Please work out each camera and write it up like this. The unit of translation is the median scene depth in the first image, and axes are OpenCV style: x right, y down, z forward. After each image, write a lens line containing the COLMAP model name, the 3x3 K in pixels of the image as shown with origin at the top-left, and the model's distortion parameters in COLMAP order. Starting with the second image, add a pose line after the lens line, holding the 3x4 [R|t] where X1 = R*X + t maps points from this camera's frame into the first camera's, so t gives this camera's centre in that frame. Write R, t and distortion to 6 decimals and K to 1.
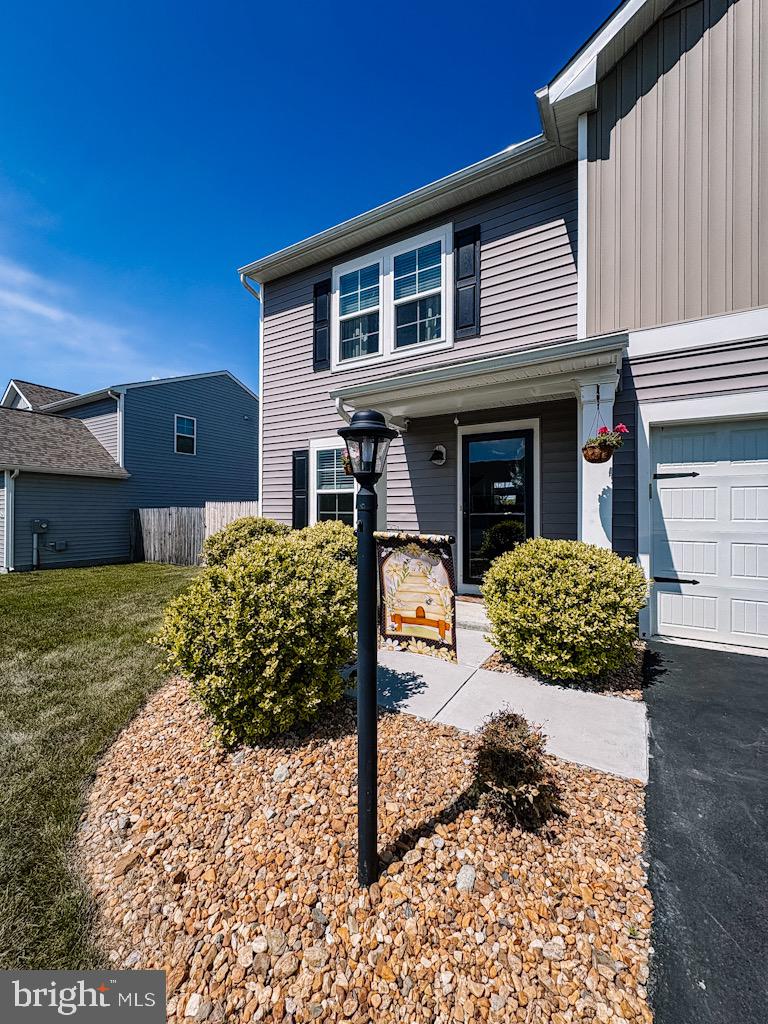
lens RADIAL K [[407.7, 0, 387.8], [0, 407.7, 508.7], [0, 0, 1]] dist [0.002704, -0.000035]
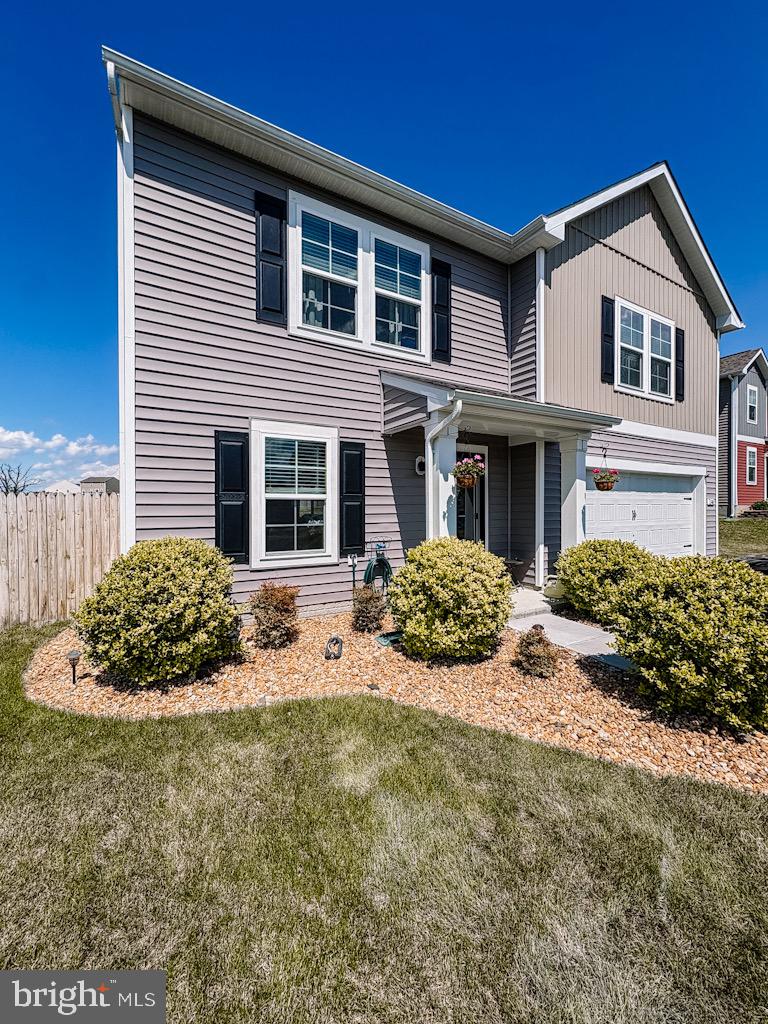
lens RADIAL K [[407.7, 0, 387.8], [0, 407.7, 513.1], [0, 0, 1]] dist [0.002704, -0.000035]
pose [[0.489445, -0.014478, 0.871914, -0.698612], [0.002633, 0.999882, 0.015125, -0.023287], [-0.872030, -0.005107, 0.489426, 0.488941]]
